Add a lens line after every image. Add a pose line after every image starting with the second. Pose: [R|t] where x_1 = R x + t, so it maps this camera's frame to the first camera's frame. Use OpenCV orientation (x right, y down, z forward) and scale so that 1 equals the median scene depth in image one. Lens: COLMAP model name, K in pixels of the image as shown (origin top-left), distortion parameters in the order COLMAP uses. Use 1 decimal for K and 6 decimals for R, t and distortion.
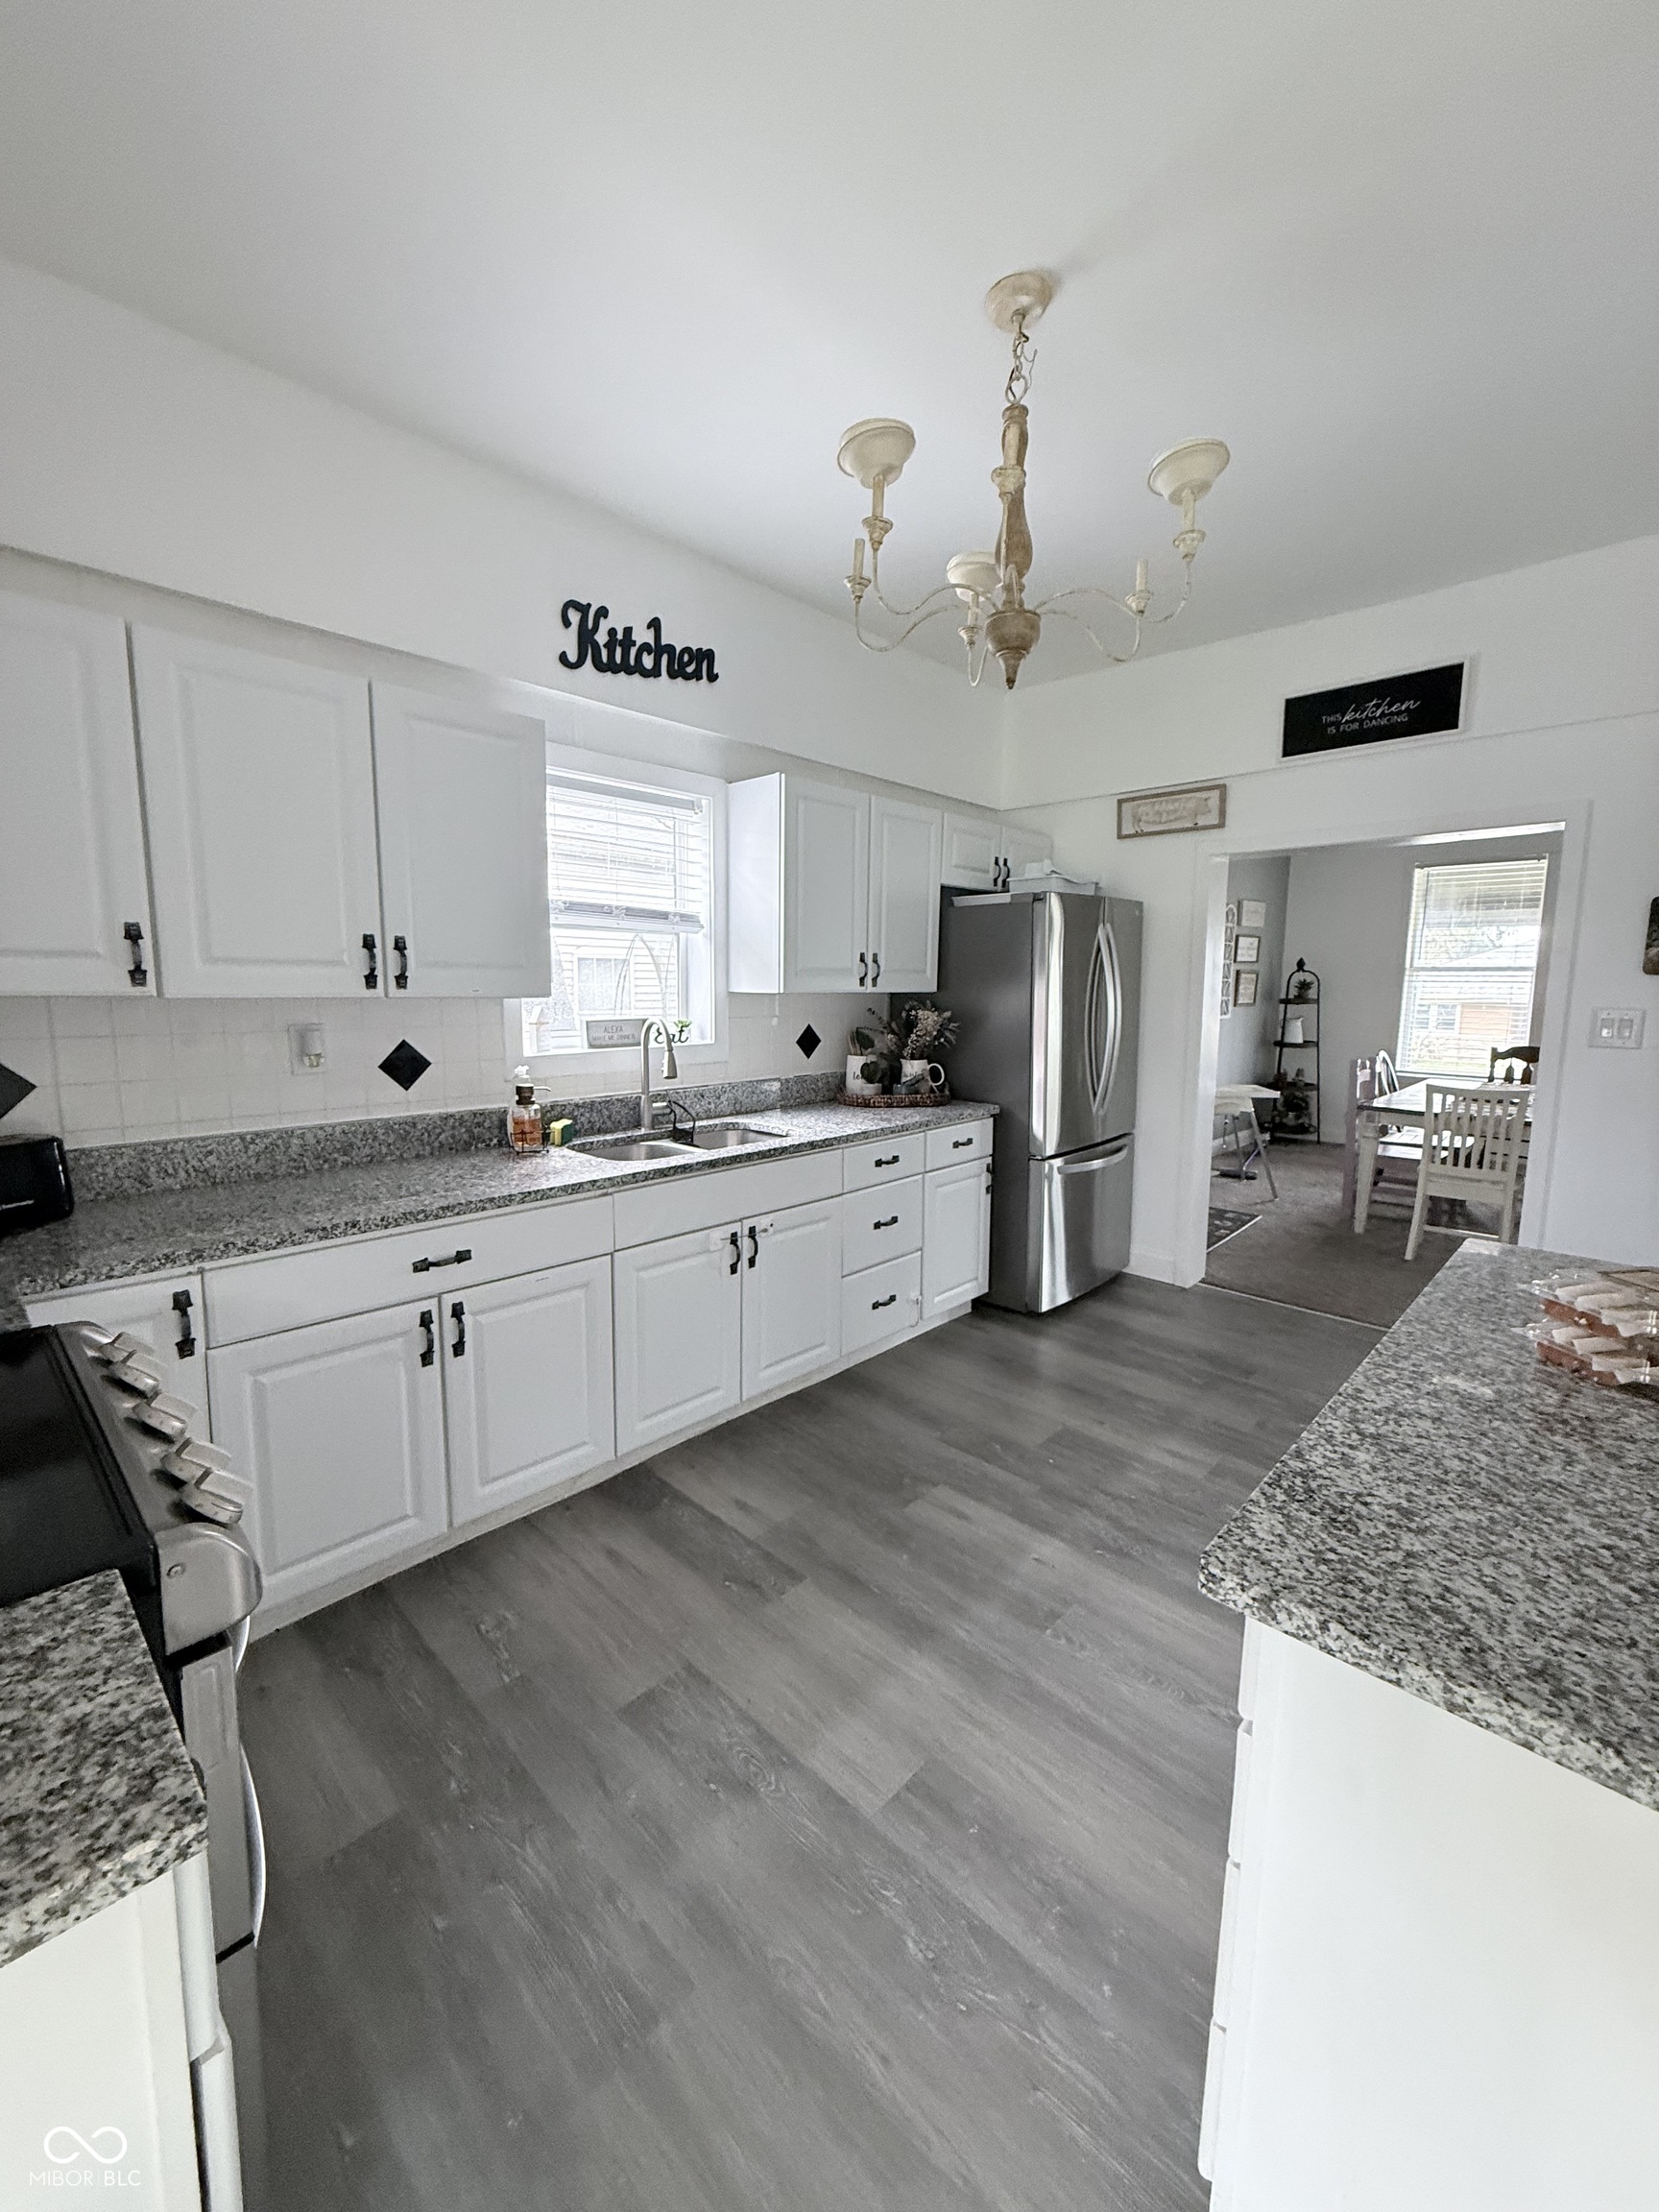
lens RADIAL K [[878.3, 0, 829.5], [0, 878.3, 1106.0], [0, 0, 1]] dist [0.000293, 0.000042]
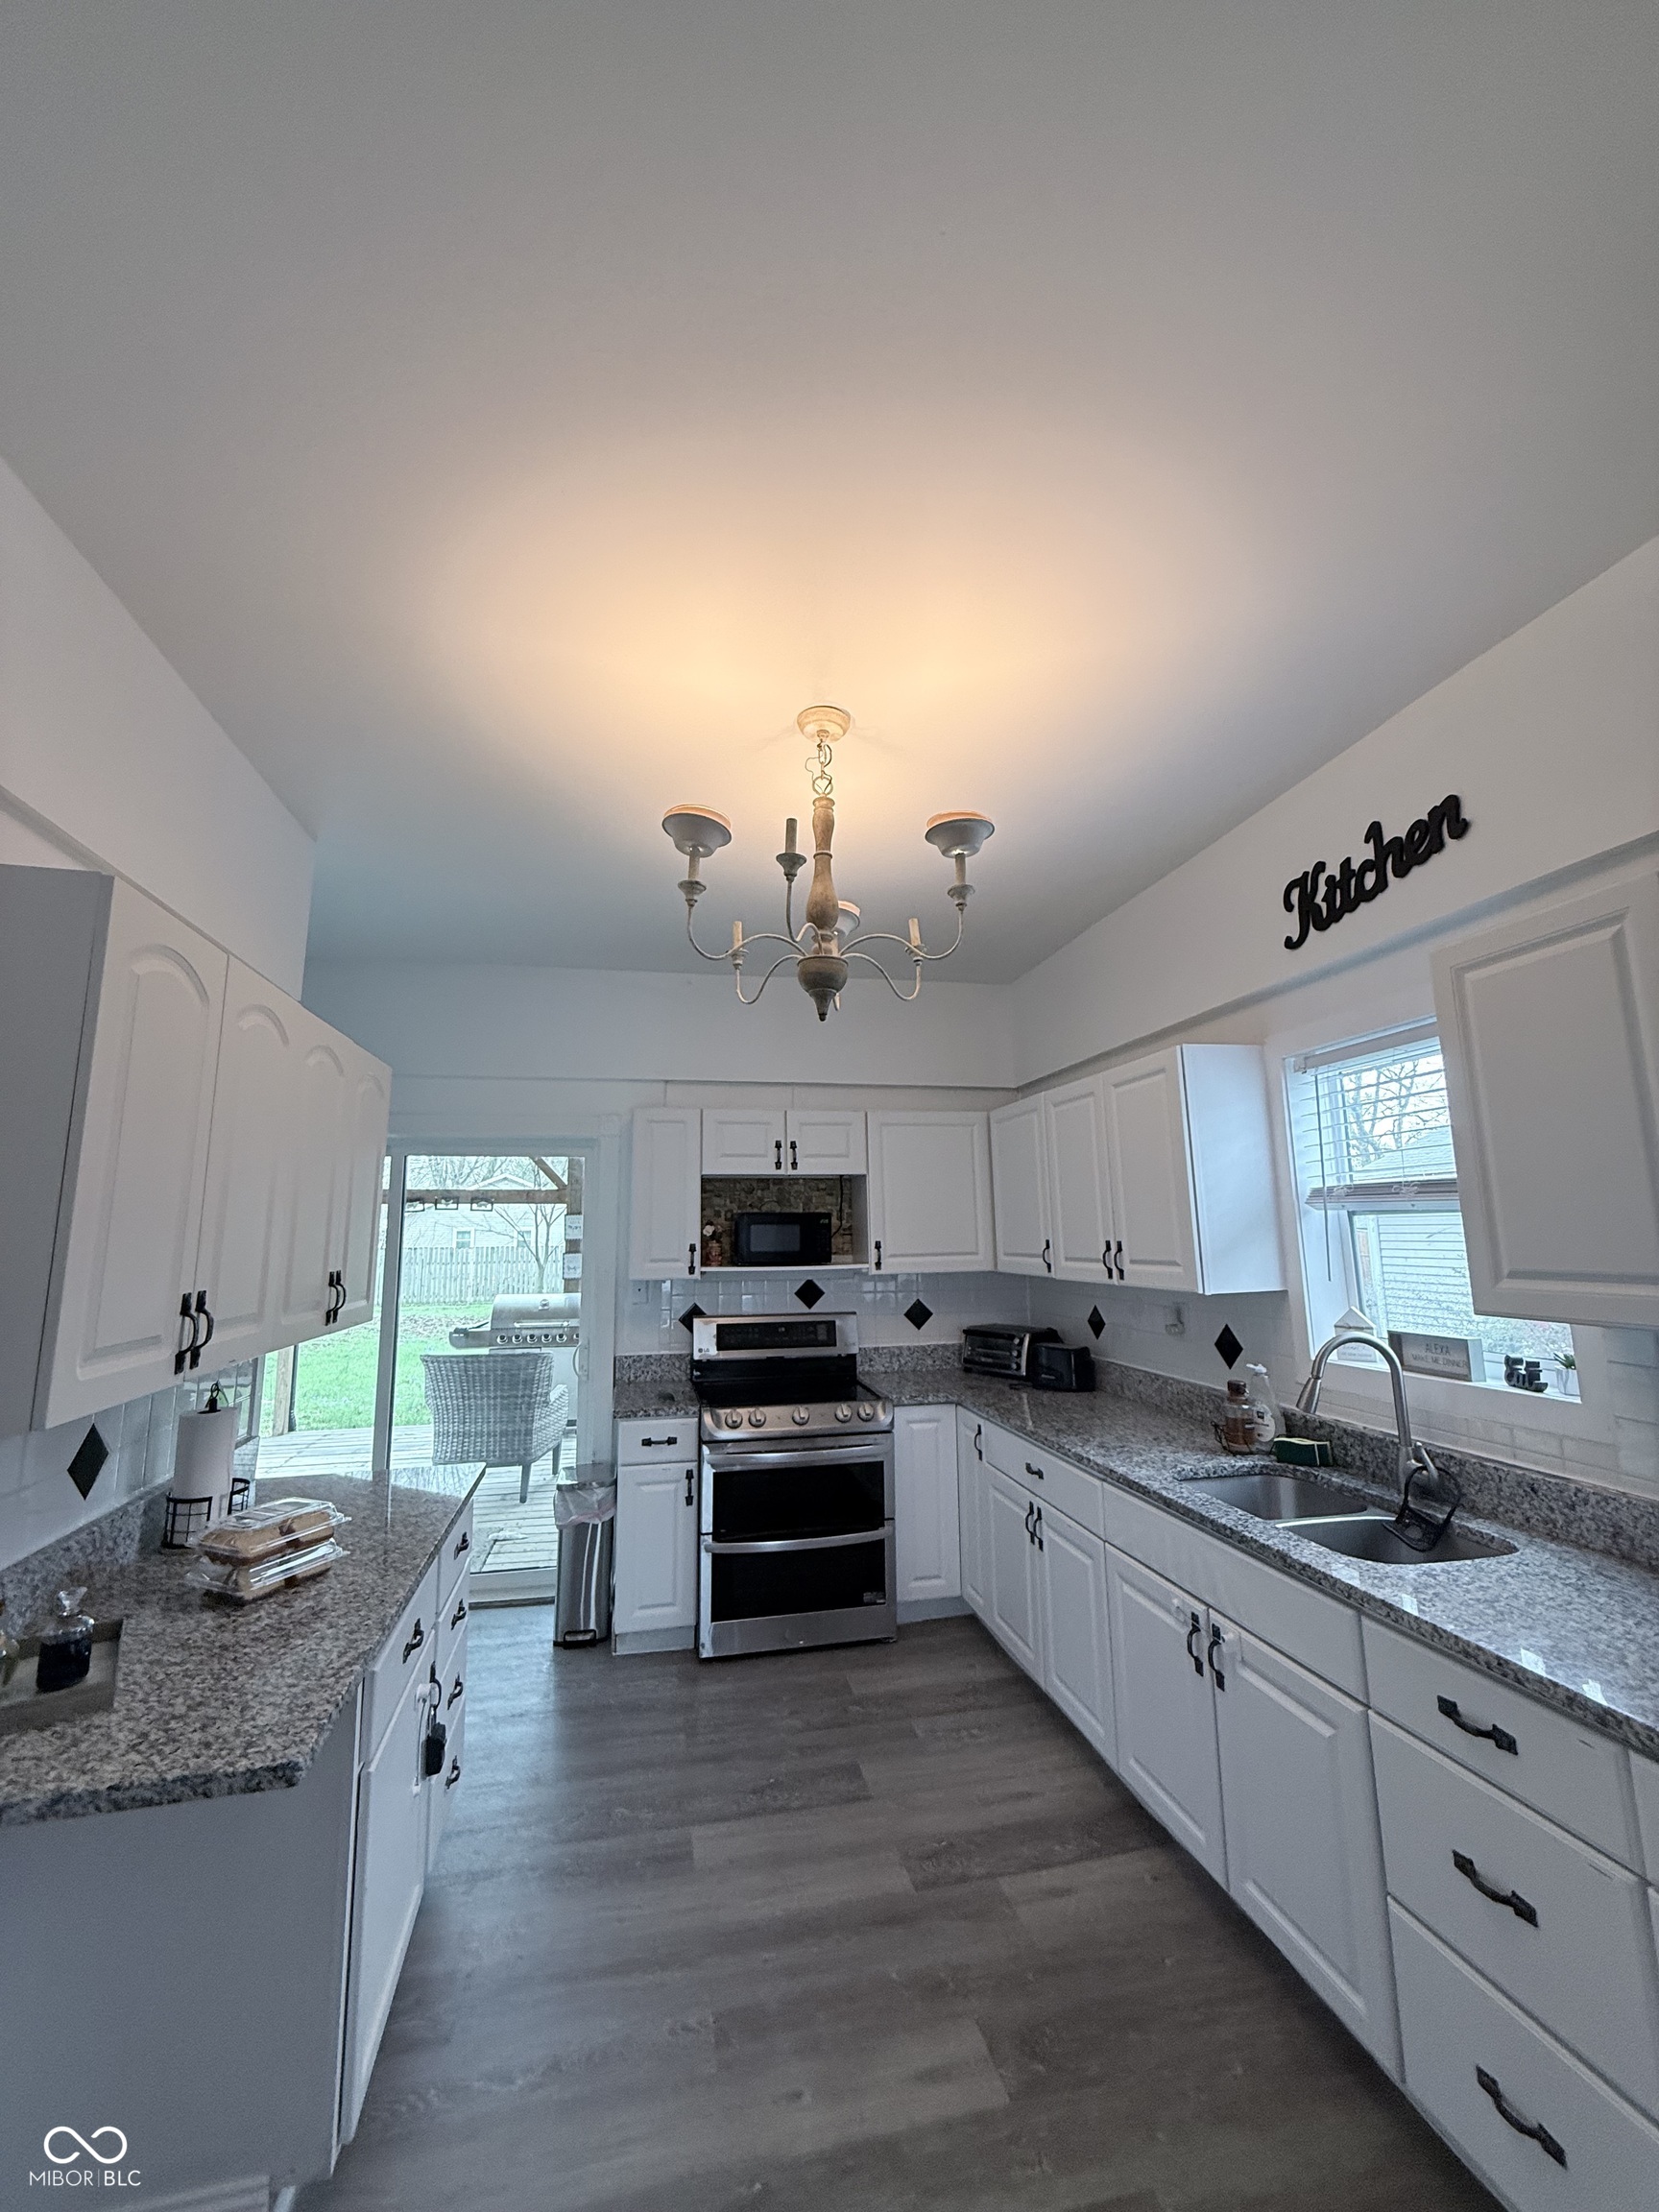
lens RADIAL K [[889.7, 0, 824.5], [0, 889.7, 1097.5], [0, 0, 1]] dist [0.001085, 0.000152]
pose [[-0.563357, -0.123850, -0.816878, 0.762400], [-0.108122, 0.991250, -0.075721, -0.209225], [0.819108, 0.045665, -0.571818, 1.143337]]
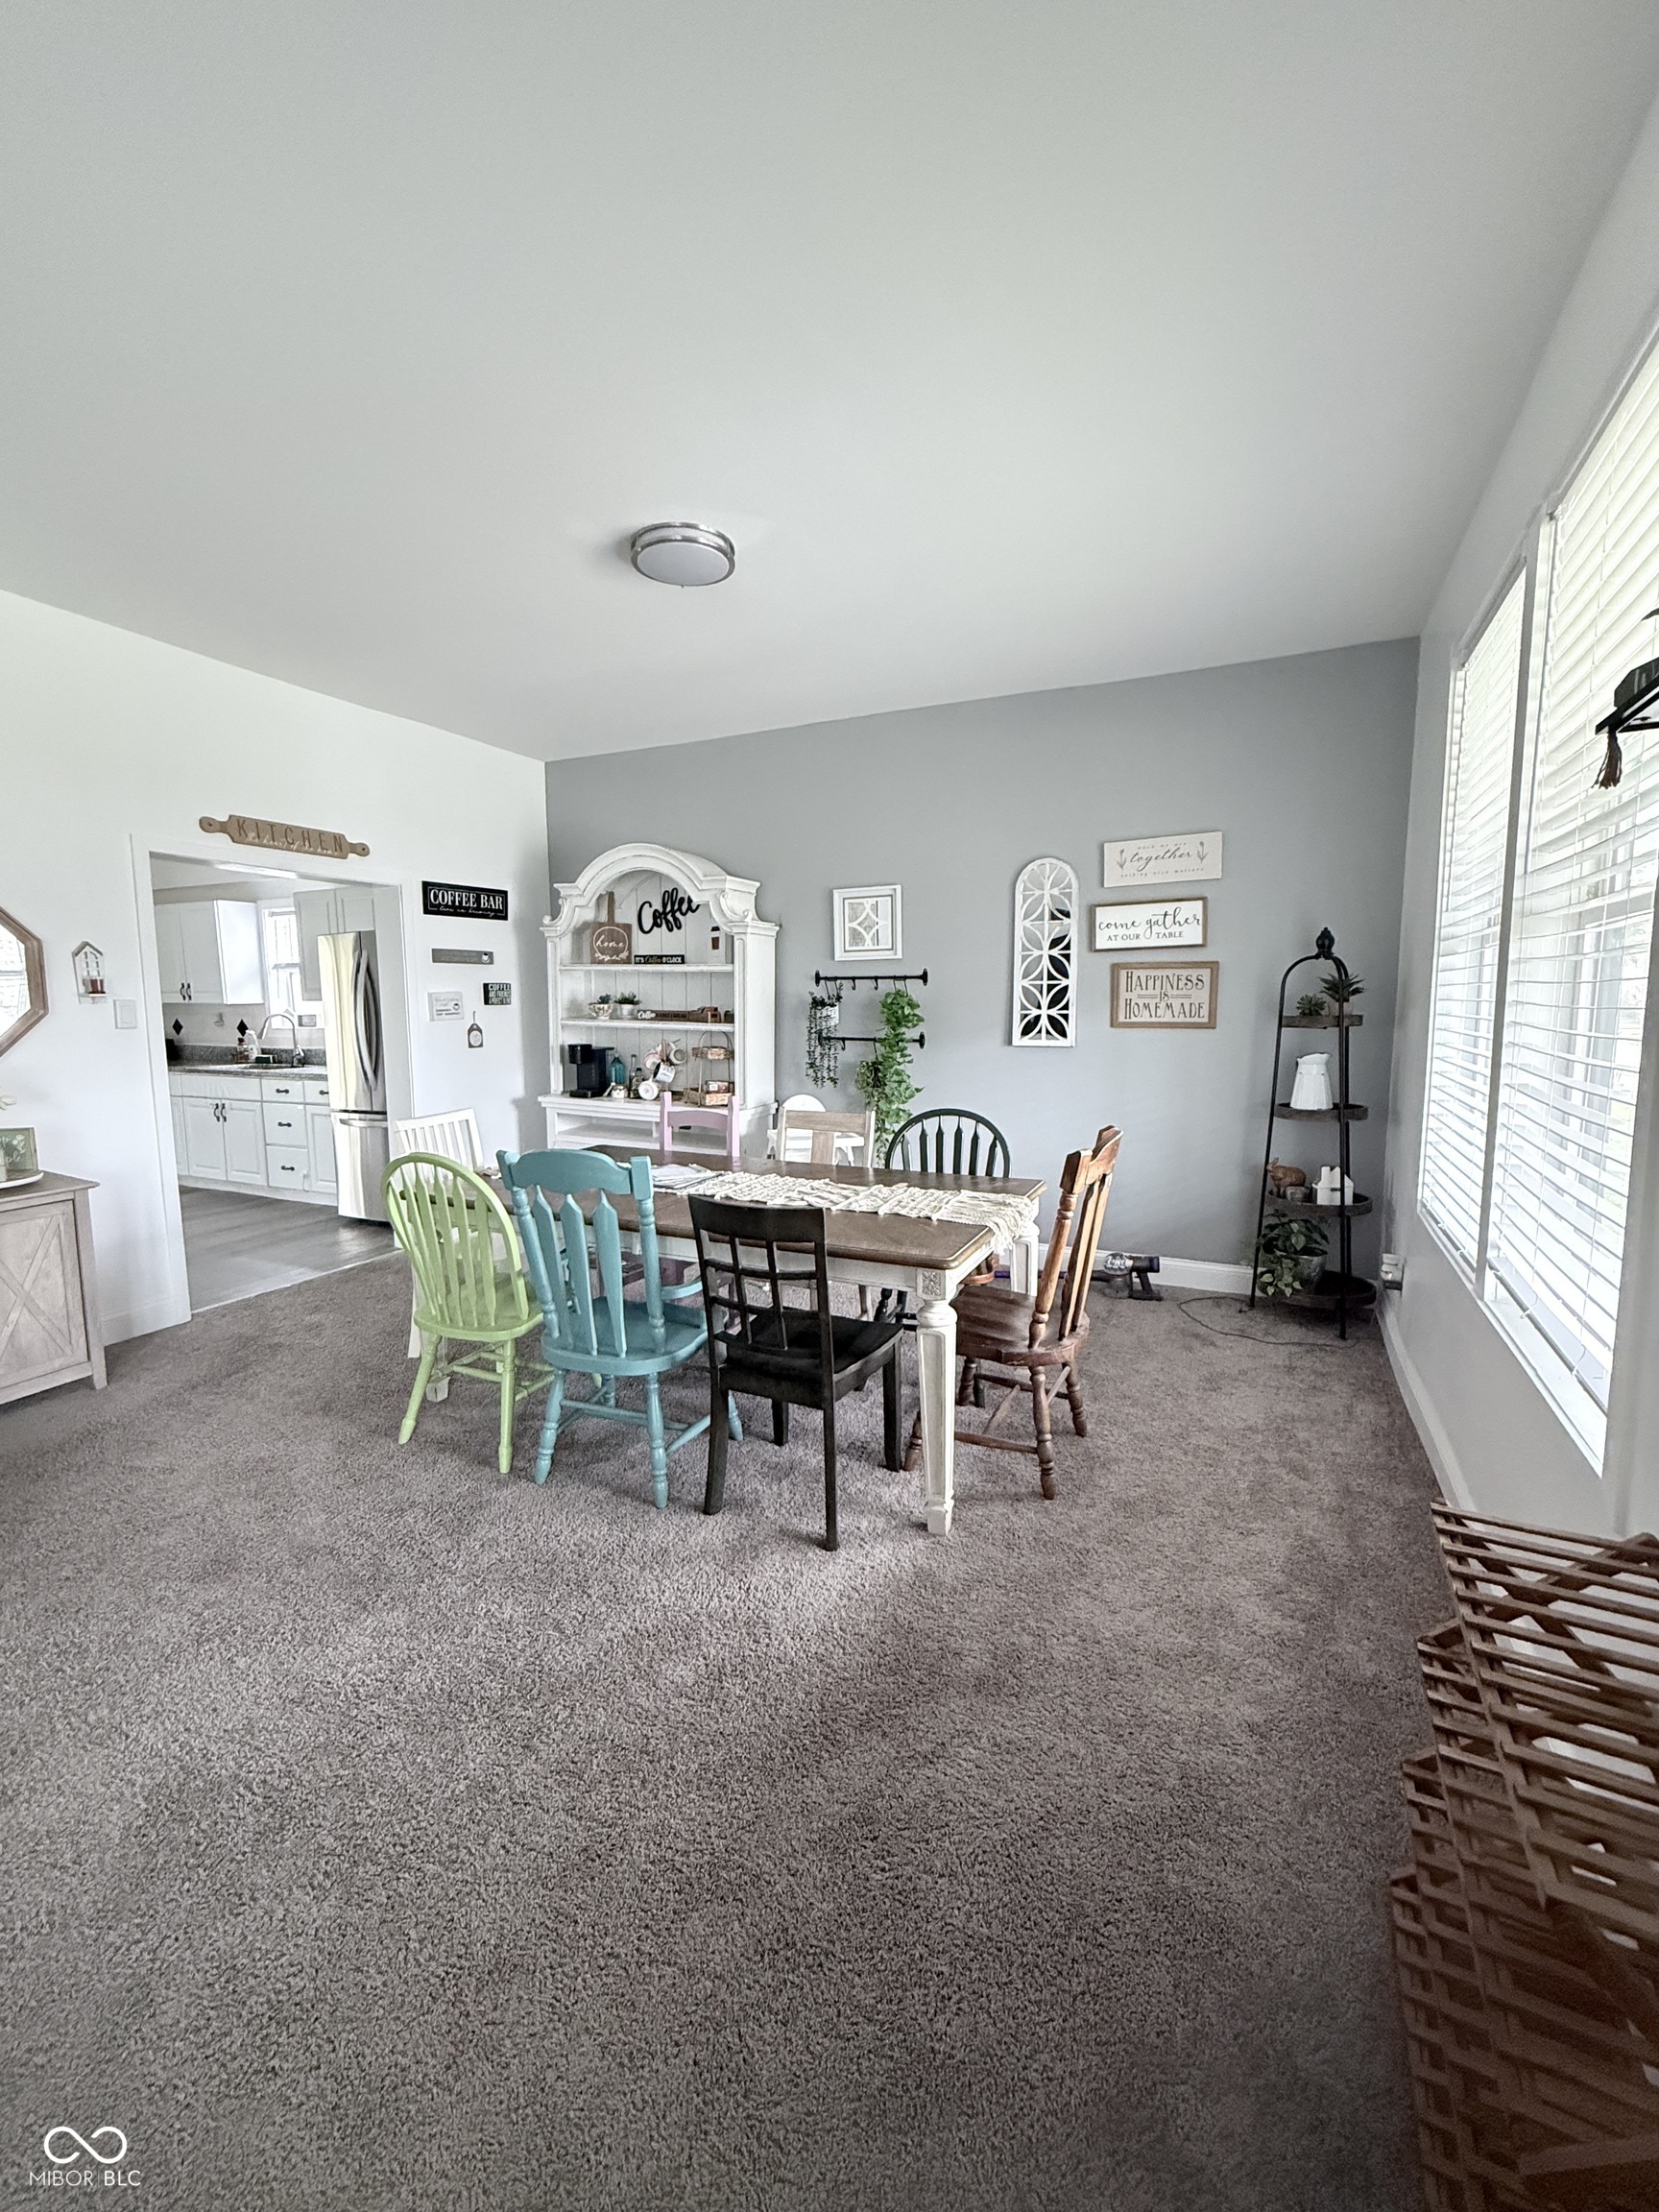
lens RADIAL K [[889.7, 0, 824.5], [0, 889.7, 1097.5], [0, 0, 1]] dist [0.001085, 0.000152]
pose [[0.307076, 0.099650, -0.946454, 2.597575], [-0.123873, 0.990228, 0.064068, -0.222068], [0.943589, 0.097566, 0.316419, 1.750416]]
